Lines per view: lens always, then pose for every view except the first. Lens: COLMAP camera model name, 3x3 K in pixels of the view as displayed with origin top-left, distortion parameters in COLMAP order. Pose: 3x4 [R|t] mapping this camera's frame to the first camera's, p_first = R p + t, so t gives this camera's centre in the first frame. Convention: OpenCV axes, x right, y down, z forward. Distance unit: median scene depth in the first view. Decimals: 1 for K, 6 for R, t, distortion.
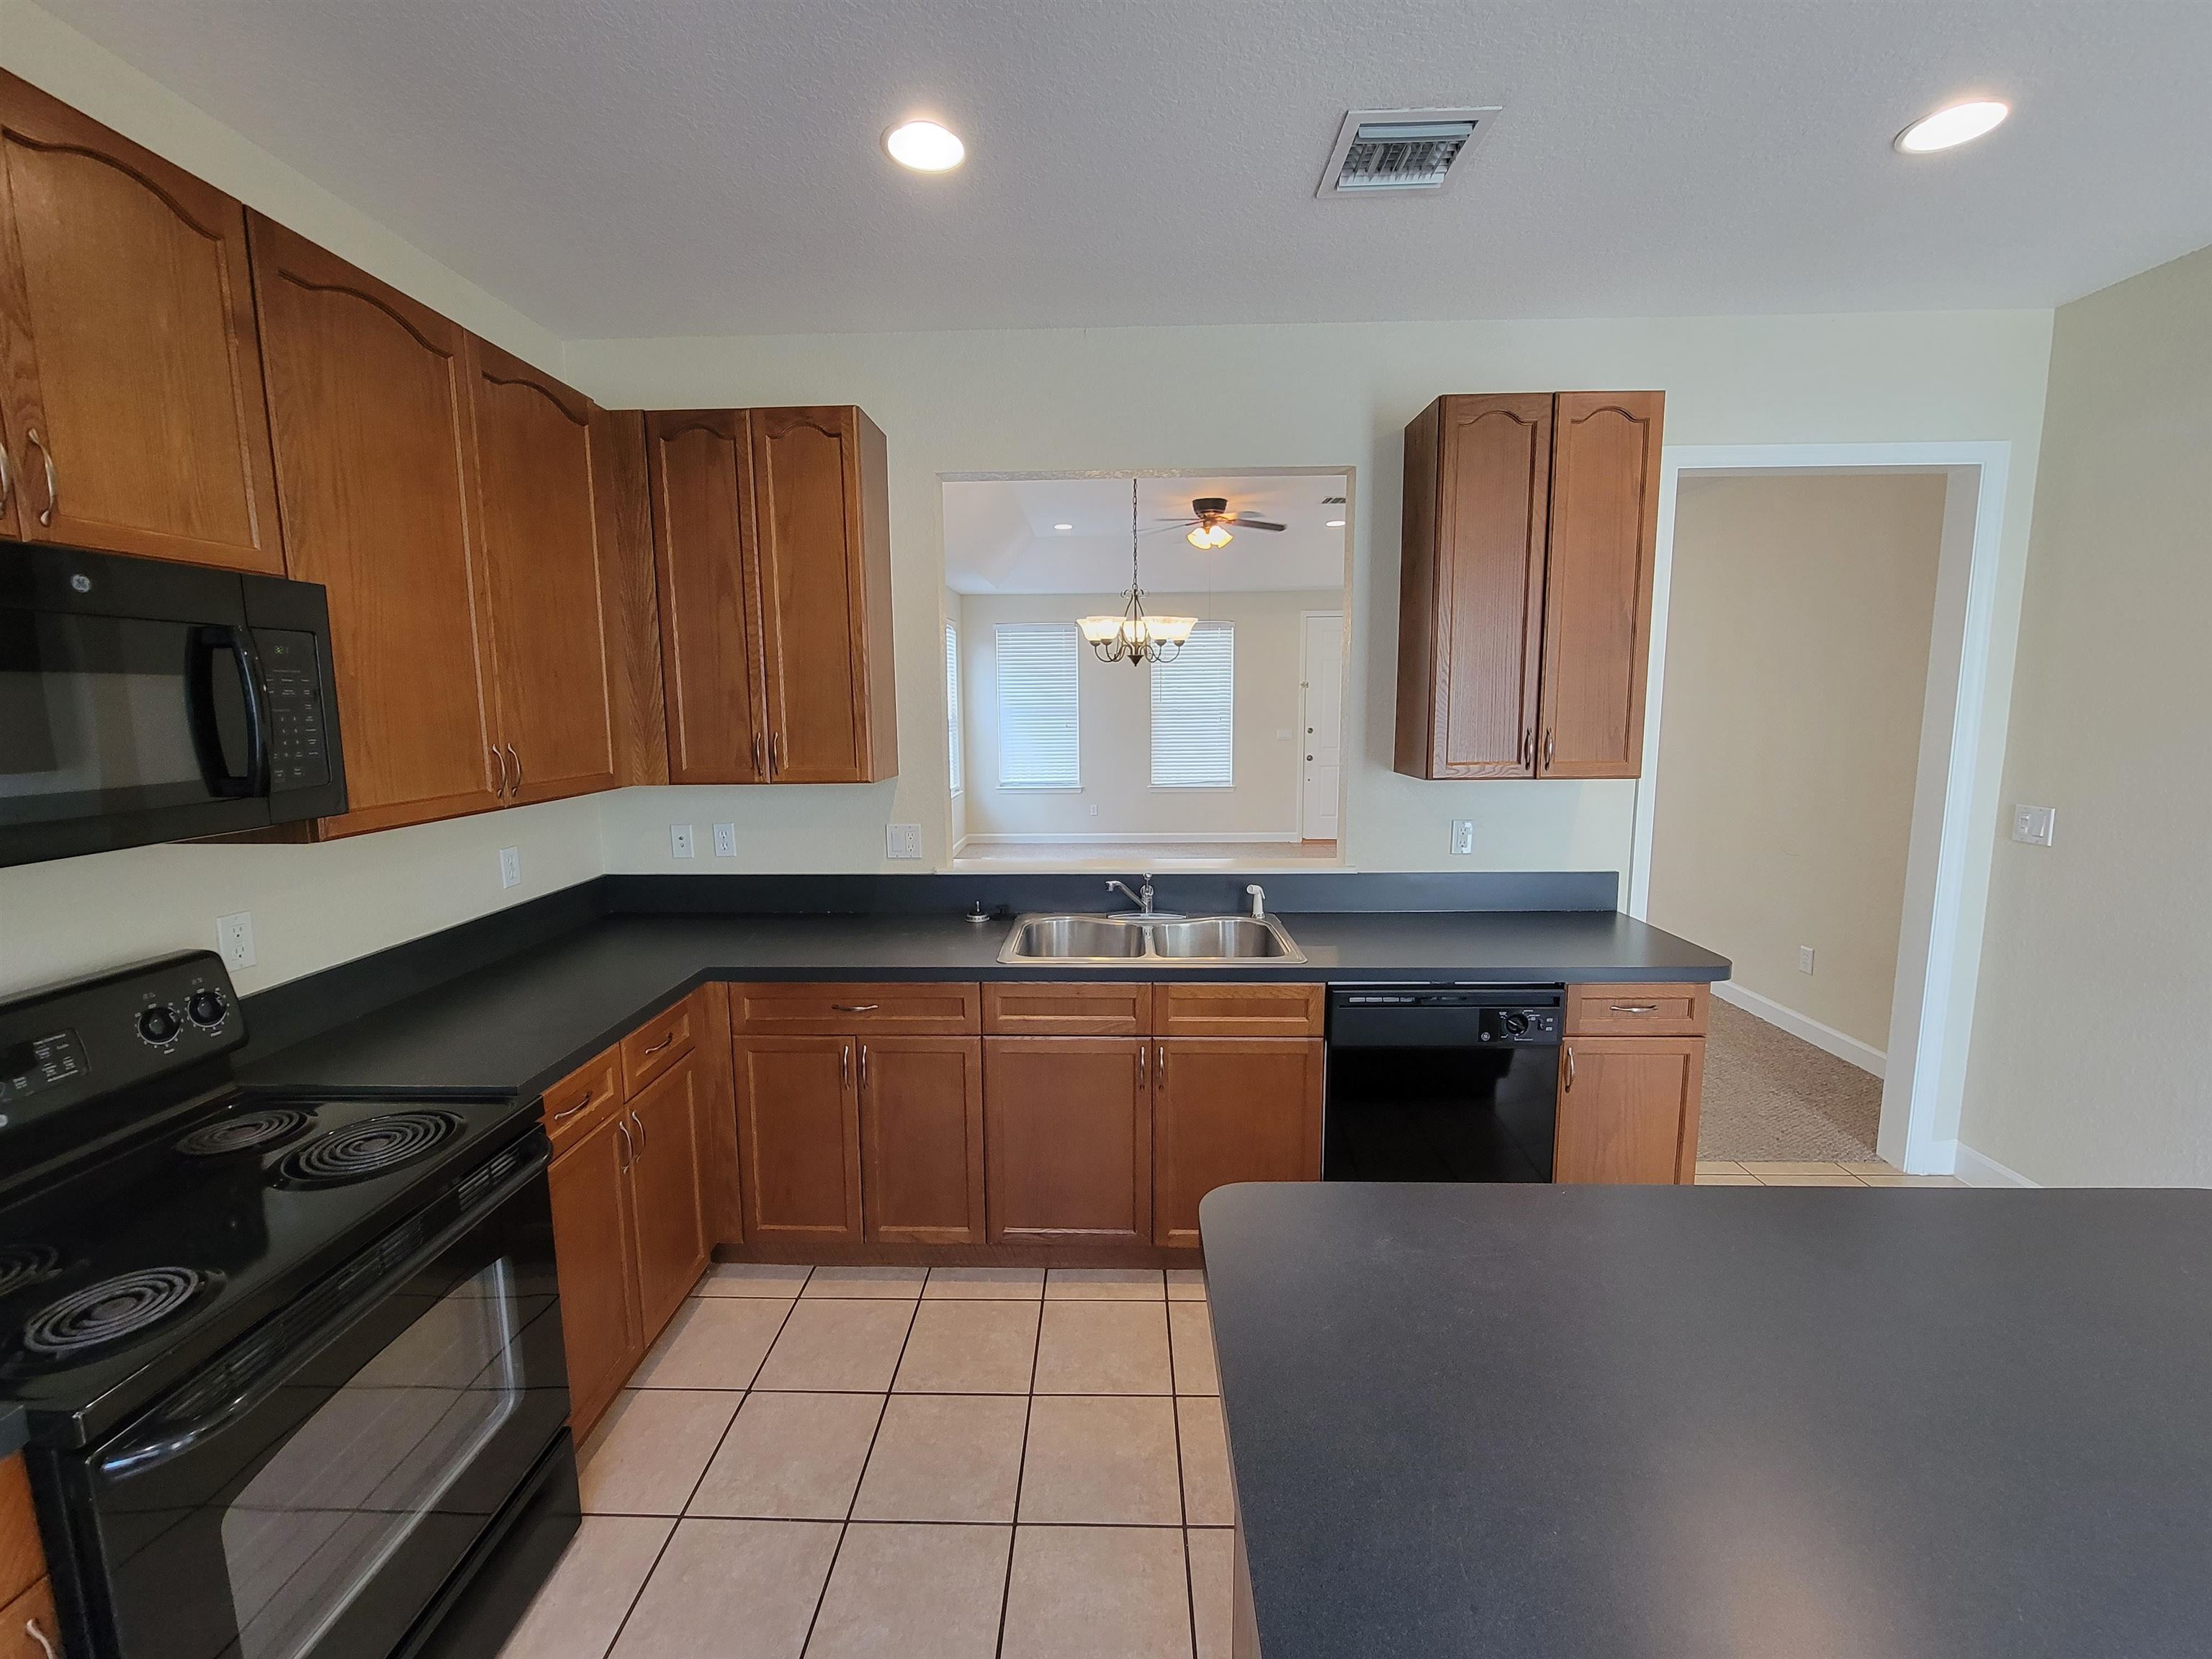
lens RADIAL K [[898.9, 0, 1094.3], [0, 898.9, 820.1], [0, 0, 1]] dist [-0.001621, -0.001039]
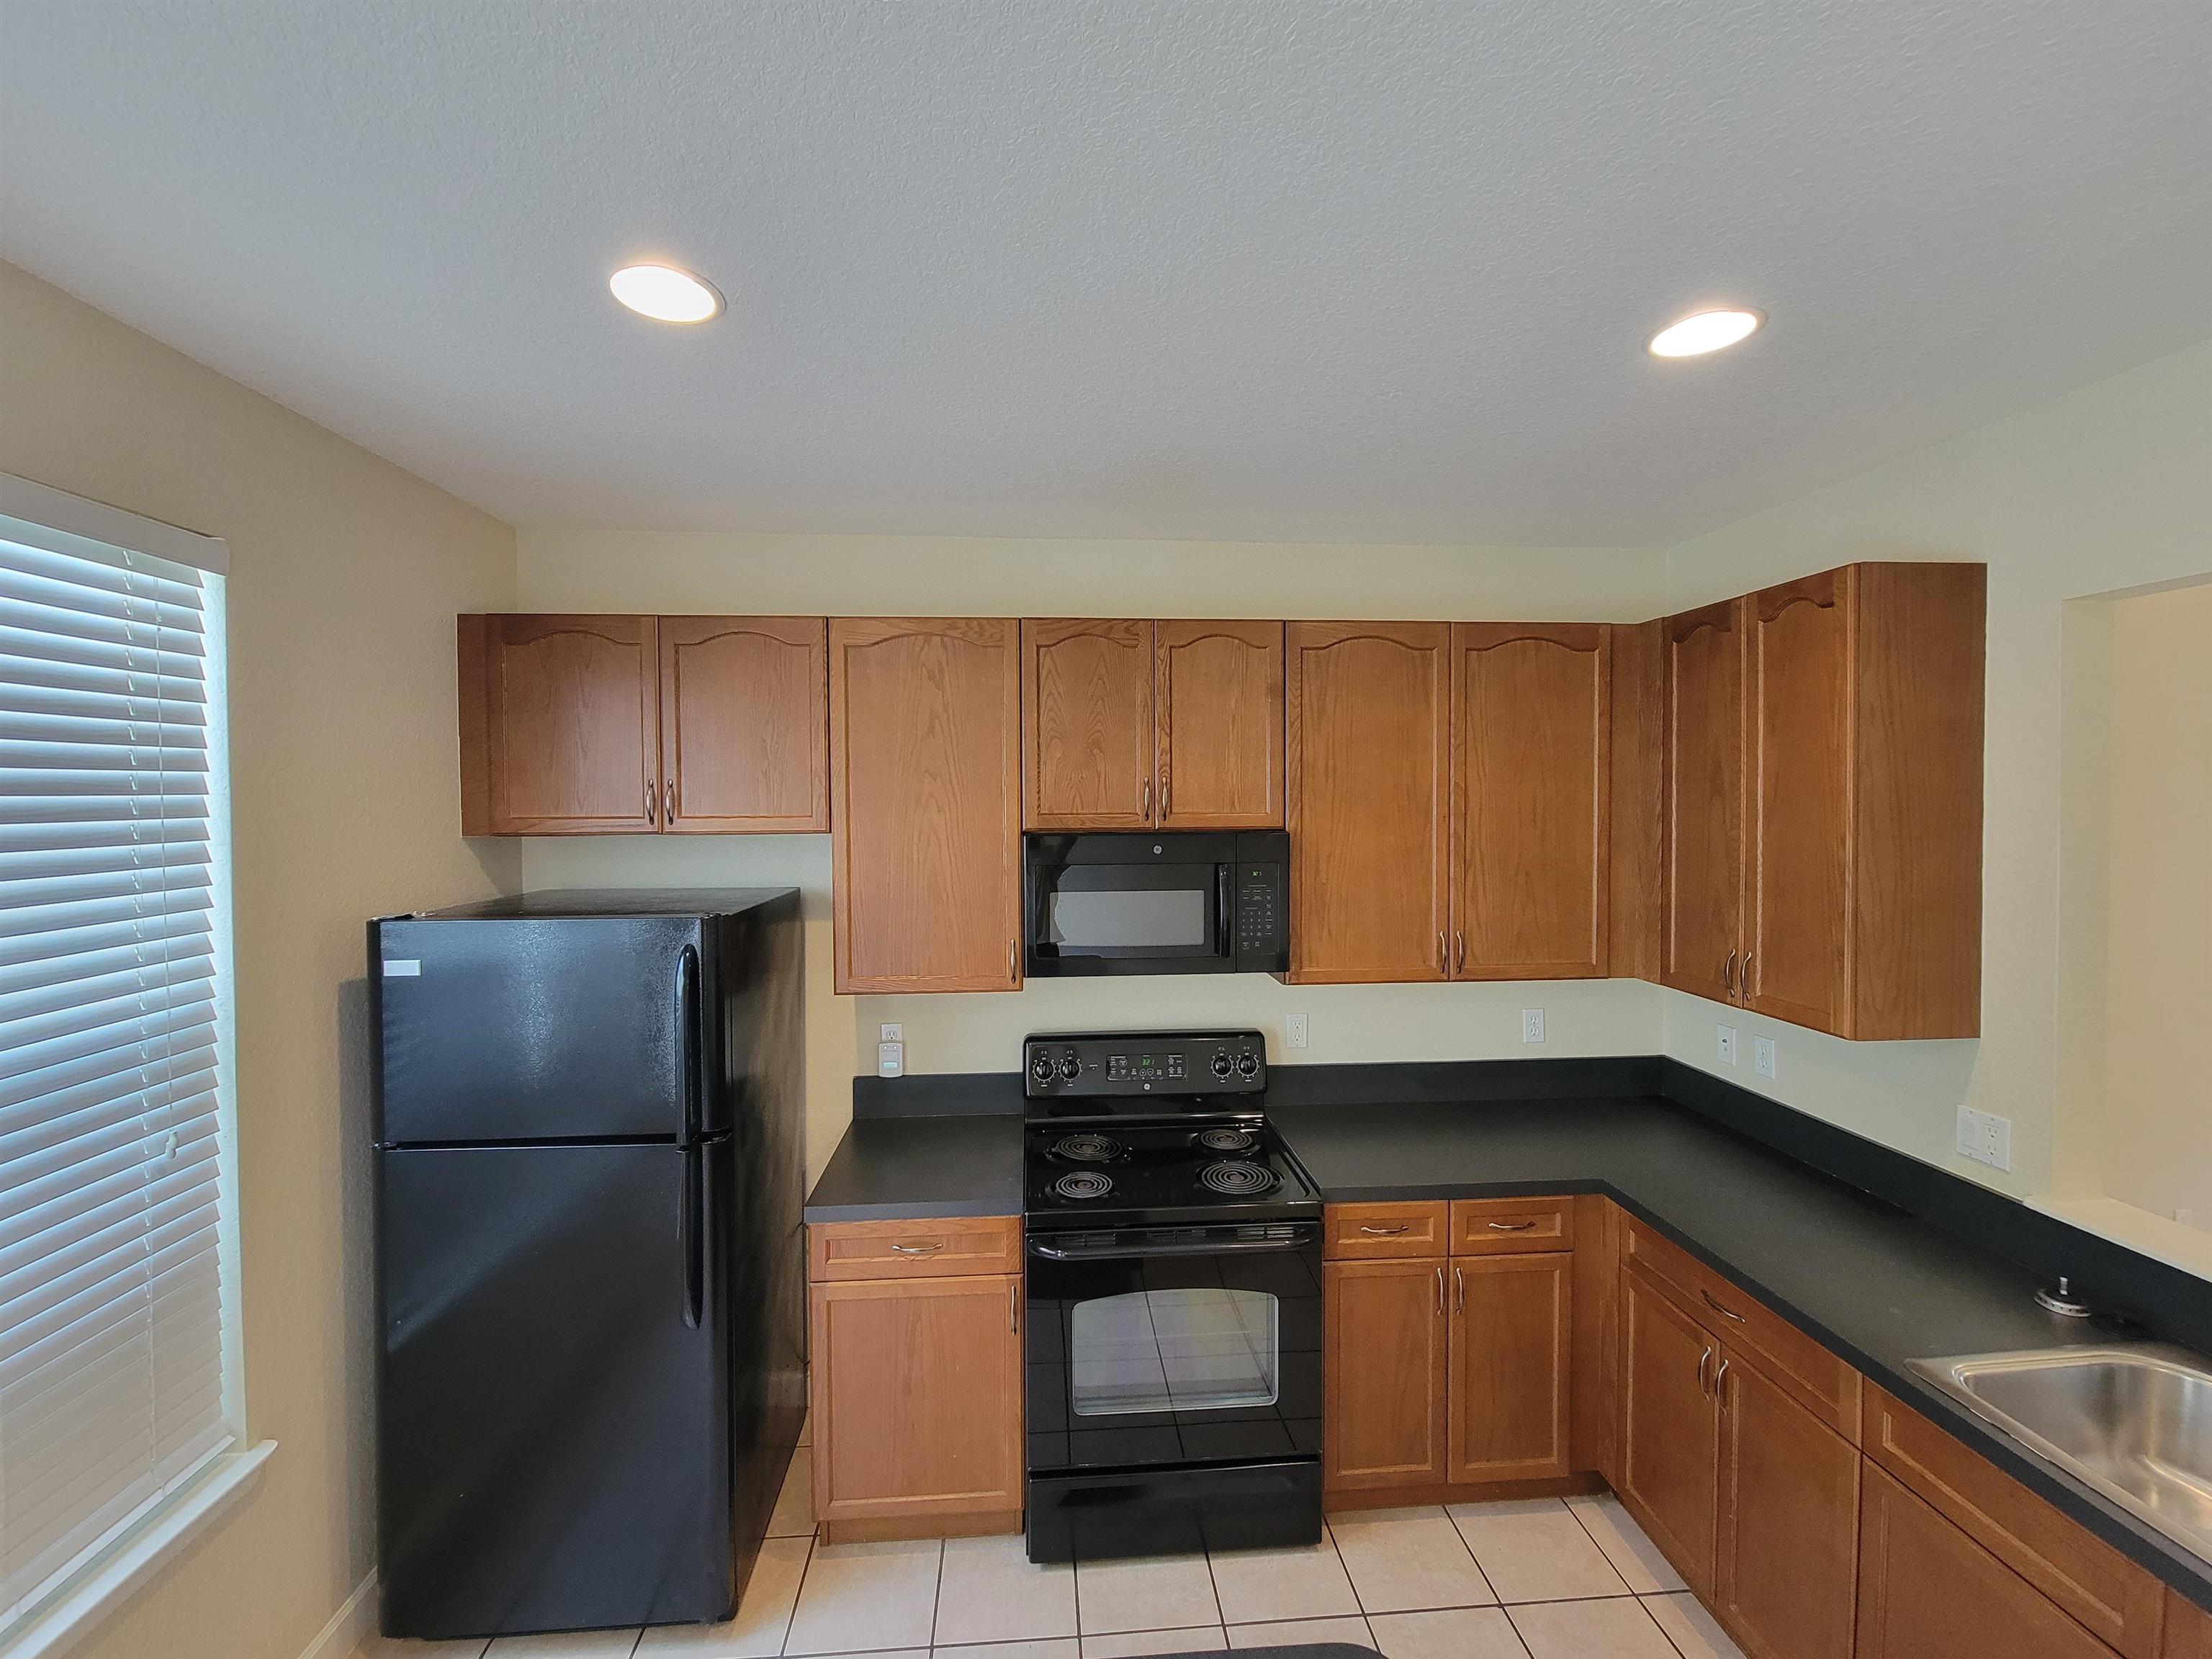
lens RADIAL K [[898.9, 0, 1094.7], [0, 898.9, 819.2], [0, 0, 1]] dist [-0.001621, -0.001039]
pose [[0.104746, 0.032065, -0.993982, 0.503734], [-0.129601, 0.991397, 0.018324, -0.183372], [0.986018, 0.126902, 0.108001, 0.314227]]
